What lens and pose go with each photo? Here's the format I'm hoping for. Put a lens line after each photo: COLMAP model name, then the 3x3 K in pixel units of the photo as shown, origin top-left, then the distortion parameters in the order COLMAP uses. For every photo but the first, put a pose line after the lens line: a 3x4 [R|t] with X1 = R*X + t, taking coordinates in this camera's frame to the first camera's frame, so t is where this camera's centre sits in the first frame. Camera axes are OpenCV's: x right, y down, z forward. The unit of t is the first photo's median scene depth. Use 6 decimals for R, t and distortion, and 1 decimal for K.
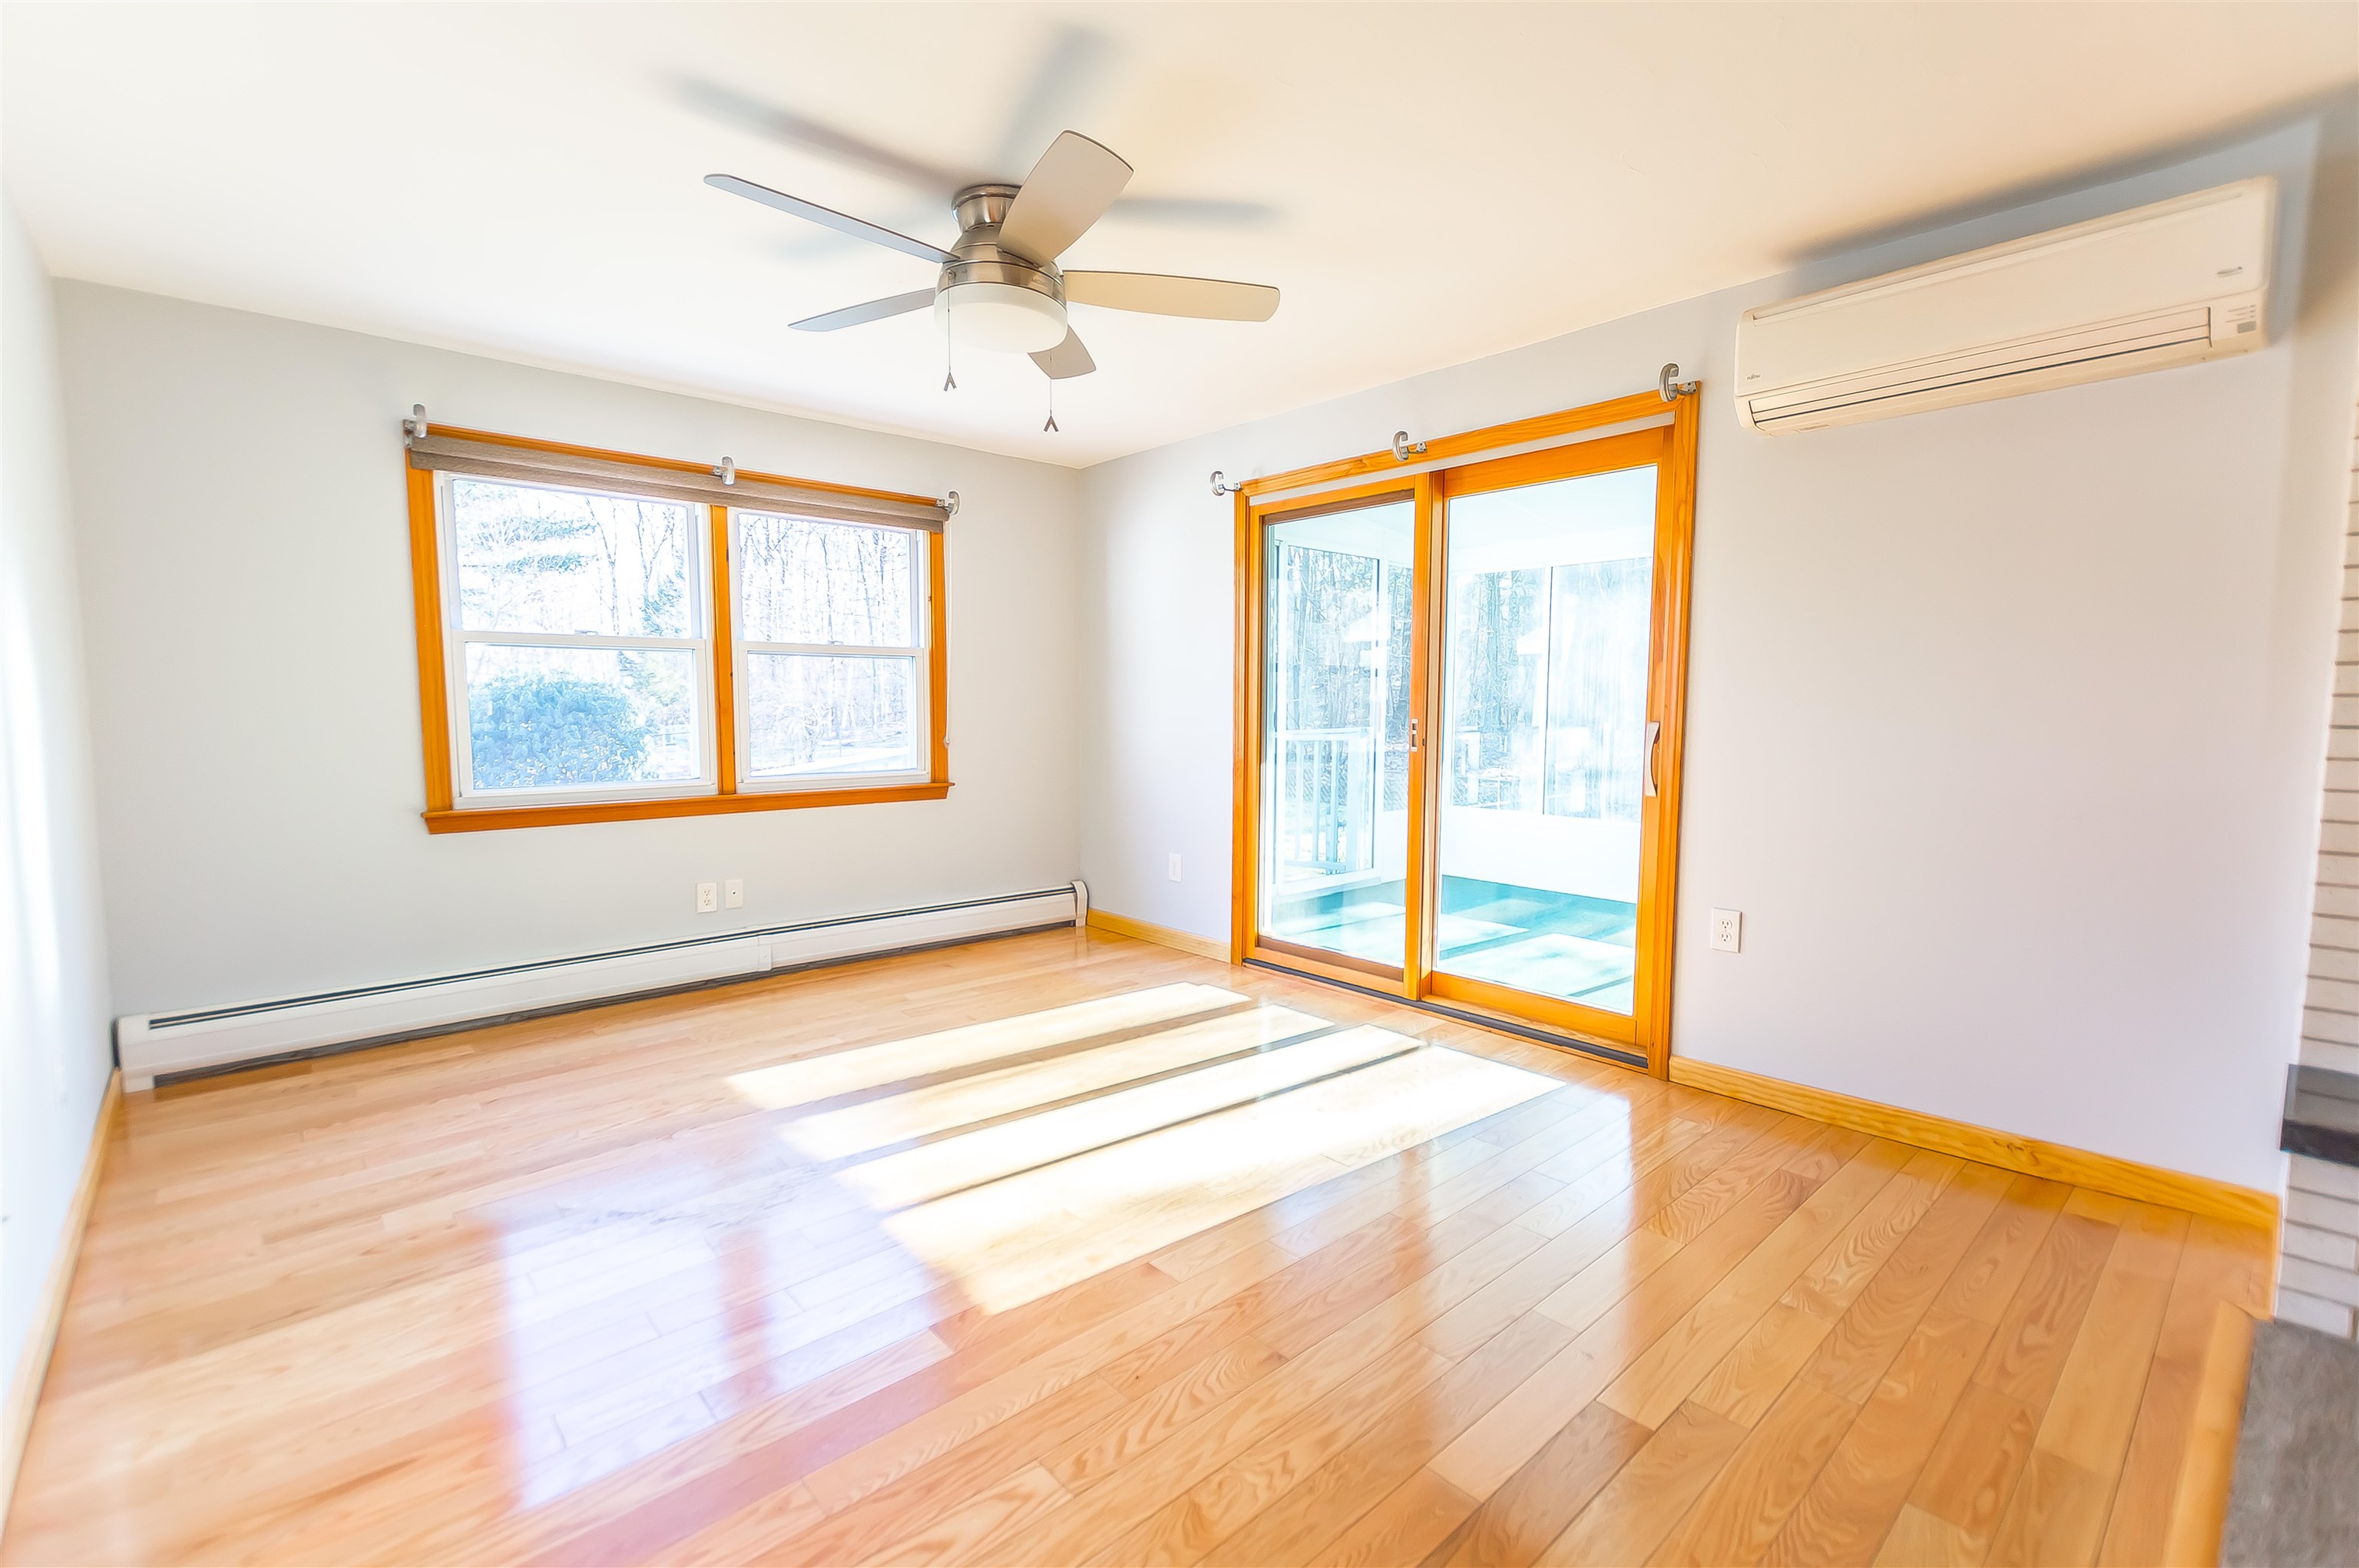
lens RADIAL K [[1036.3, 0, 1168.8], [0, 1036.3, 801.0], [0, 0, 1]] dist [0.007523, -0.003058]
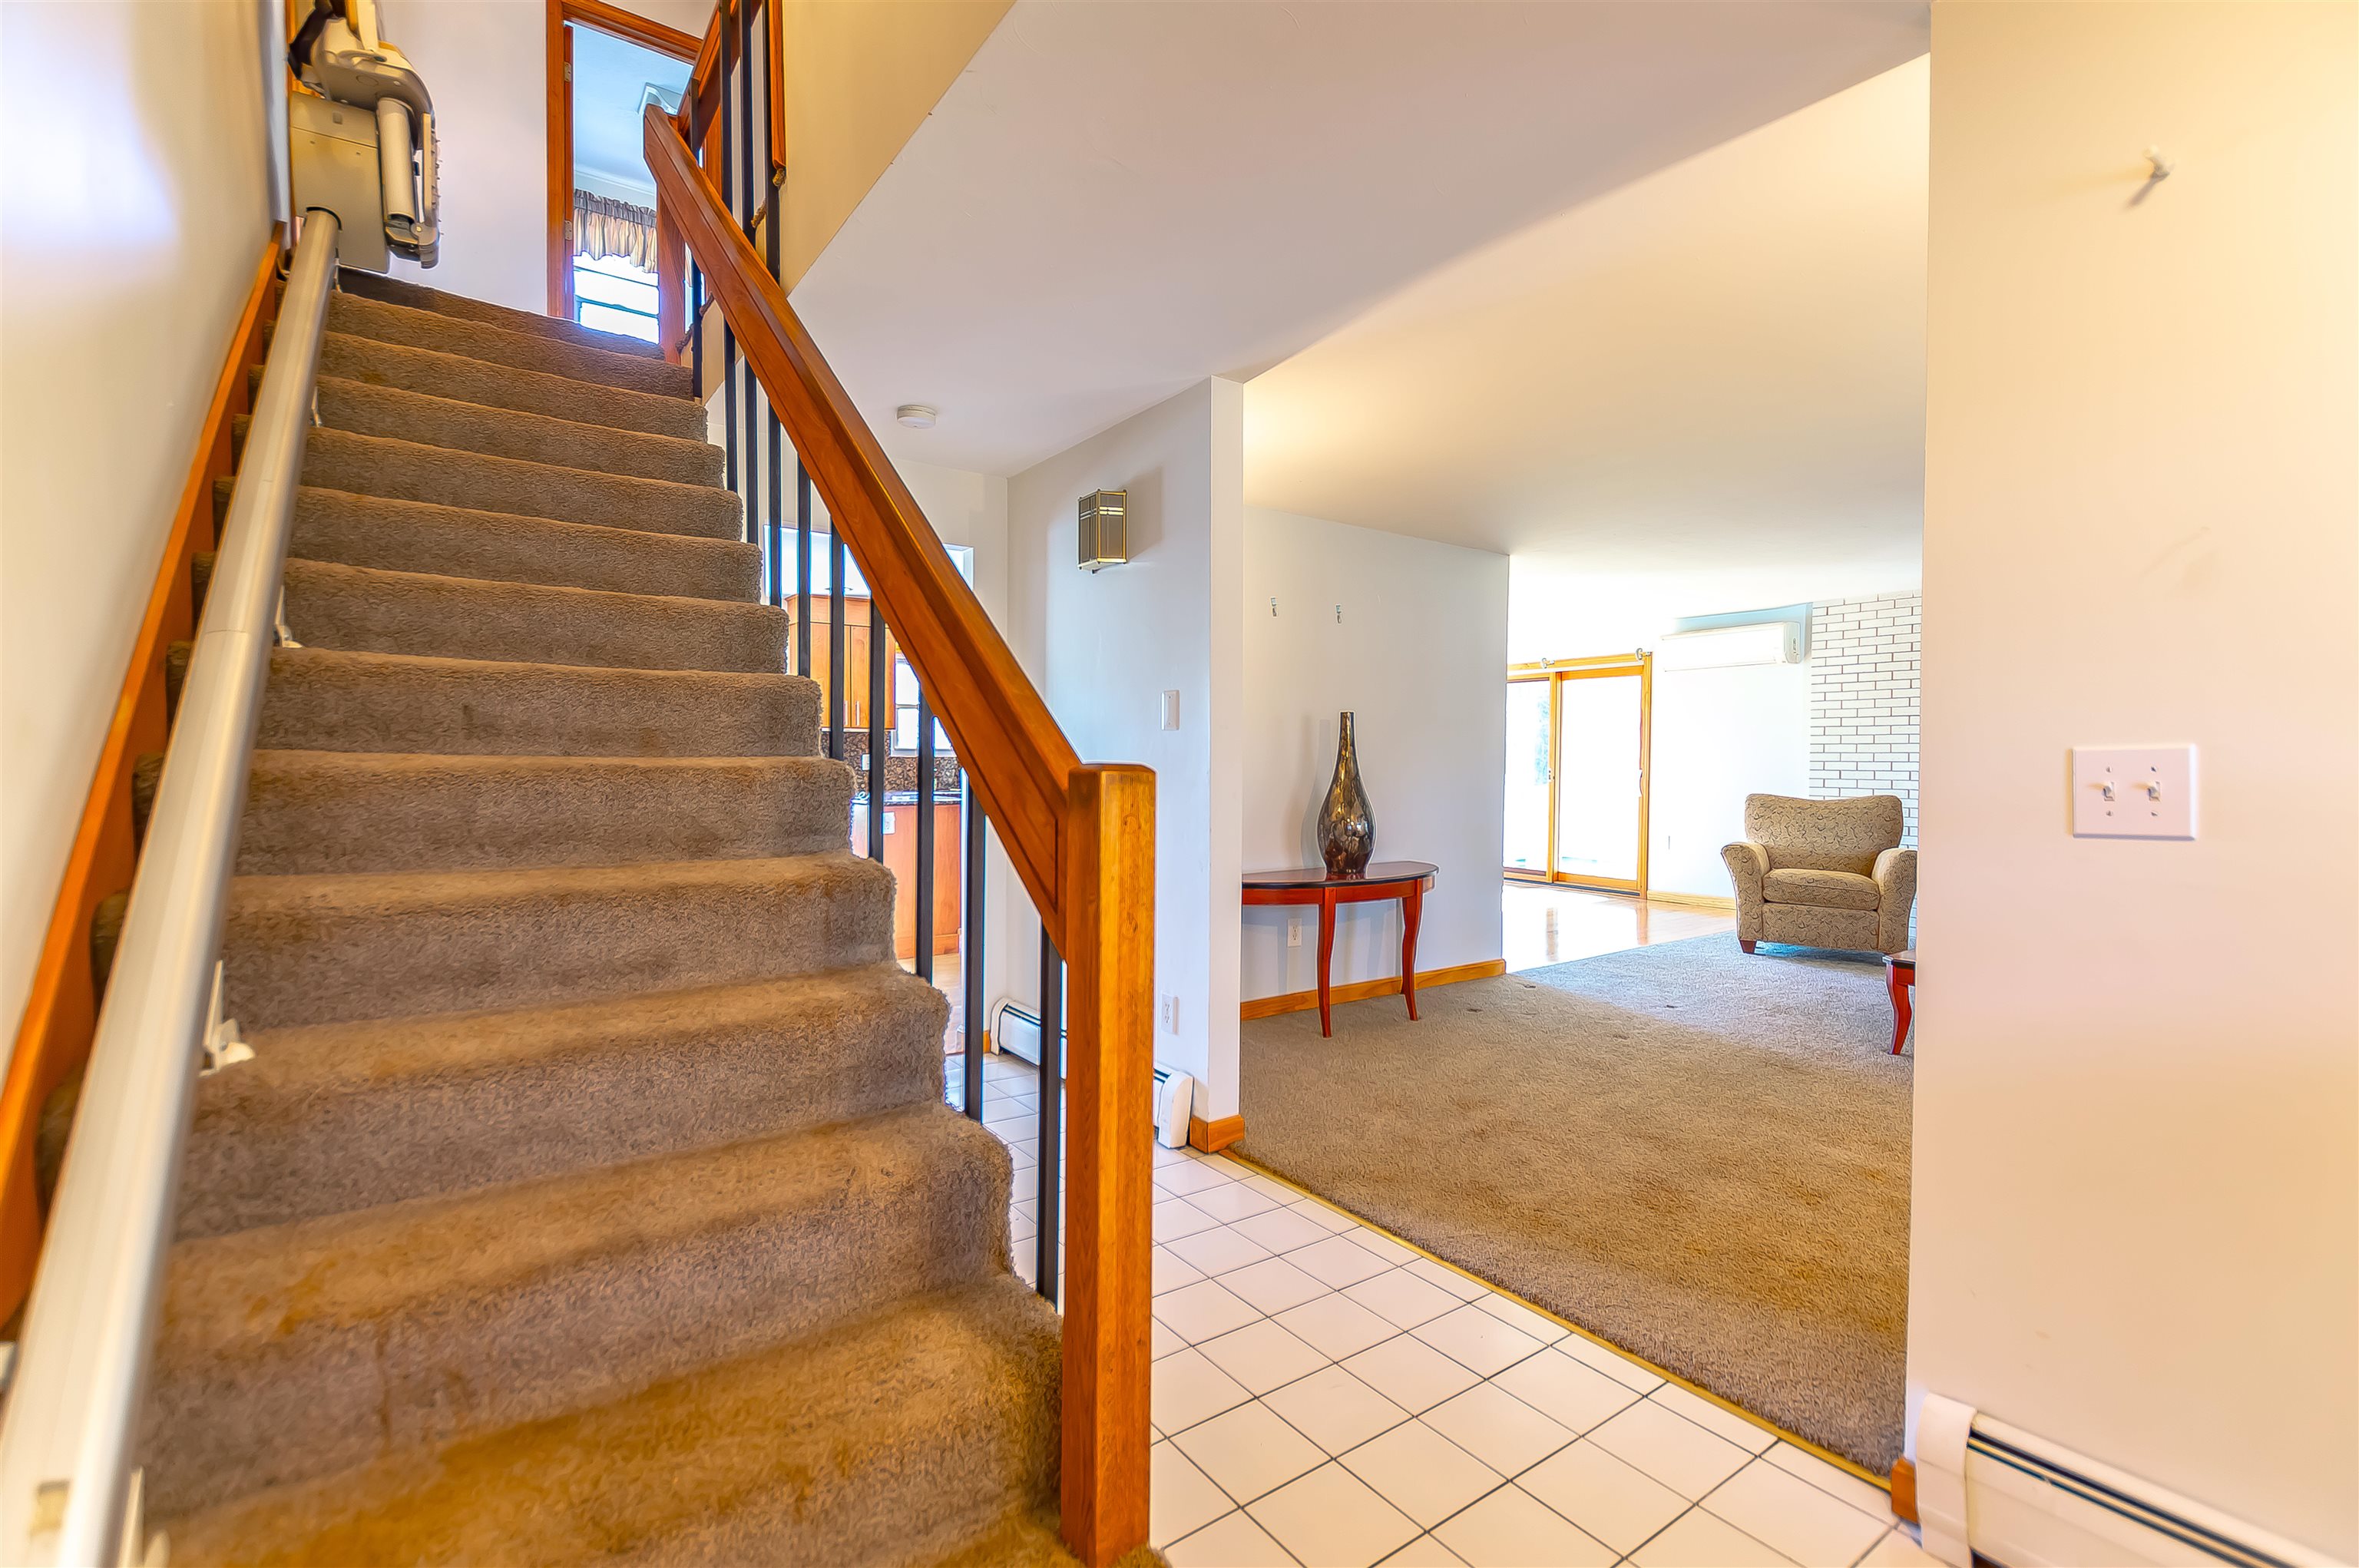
lens RADIAL K [[1036.3, 0, 1167.3], [0, 1036.3, 790.0], [0, 0, 1]] dist [0.007523, -0.003058]
pose [[0.992264, 0.006511, -0.123979, -0.374774], [-0.014188, 0.998029, -0.061136, 0.142433], [0.123336, 0.062422, 0.990400, -1.615734]]
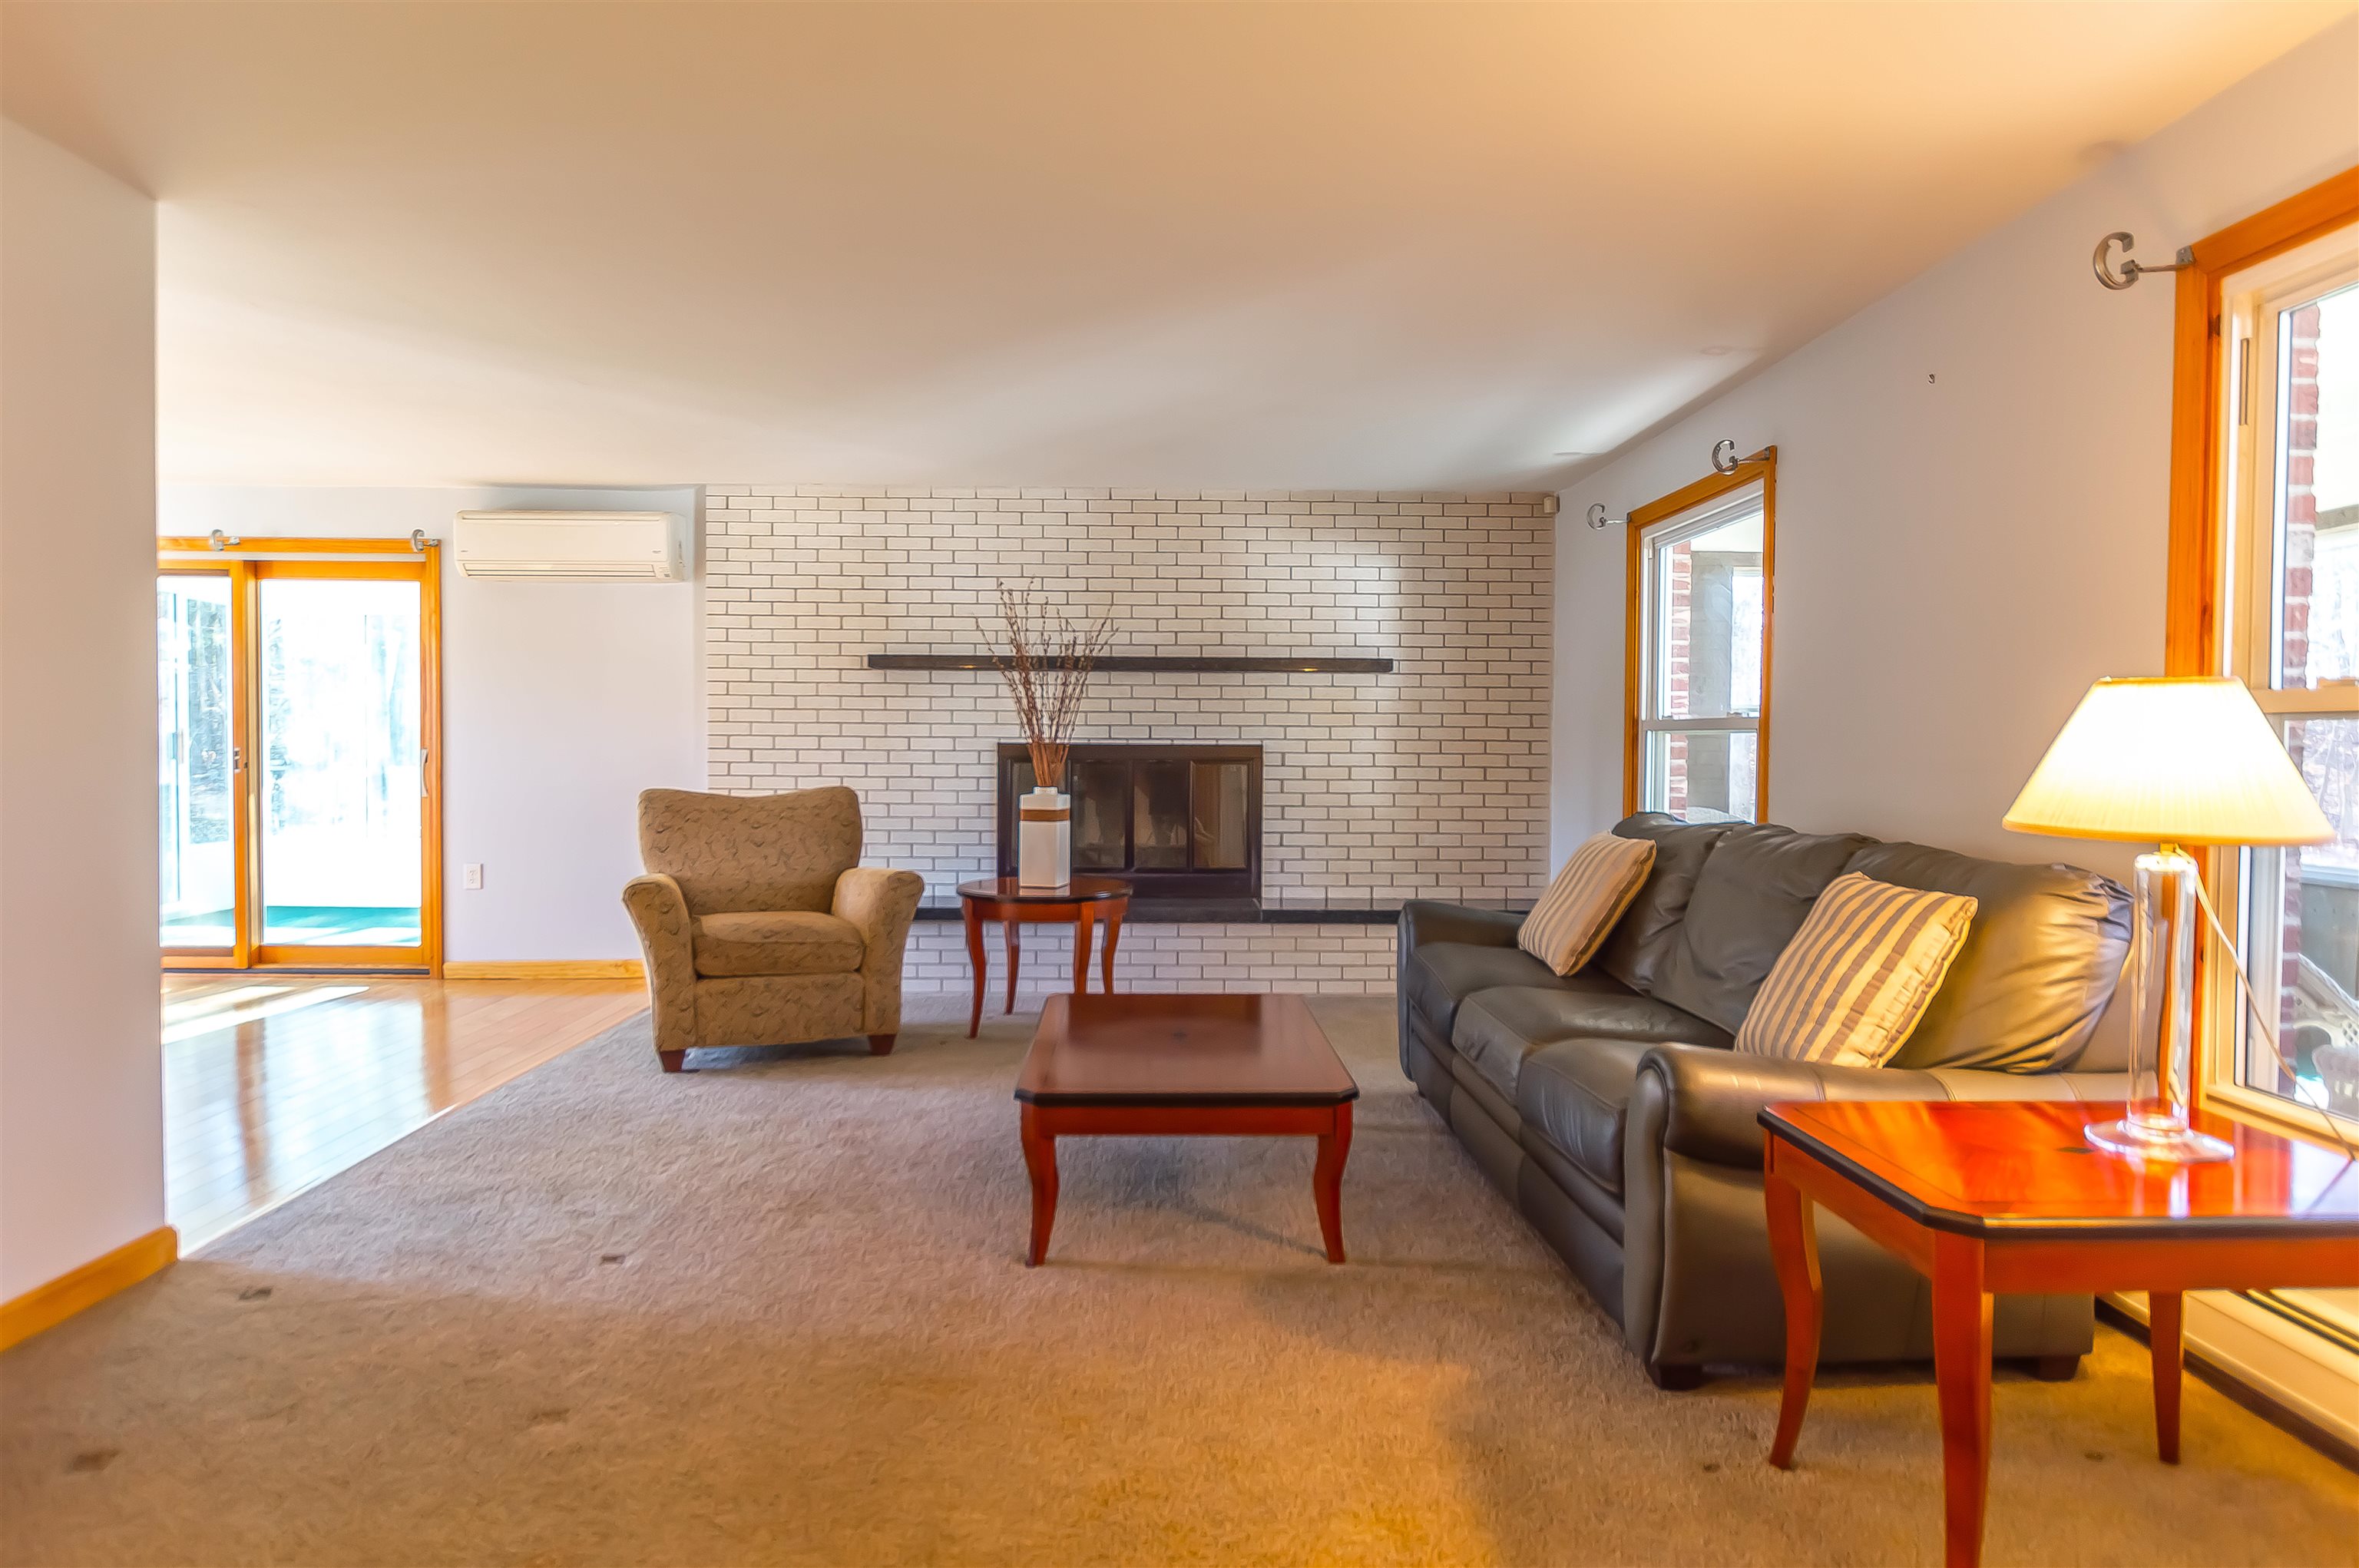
lens RADIAL K [[1358.2, 0, 1178.4], [0, 1358.2, 782.1], [0, 0, 1]] dist [-0.001836, 0.002553]
pose [[0.653964, -0.016890, 0.756337, -0.279903], [0.063043, 0.997490, -0.032235, 0.094682], [-0.753894, 0.068763, 0.653388, -0.997411]]
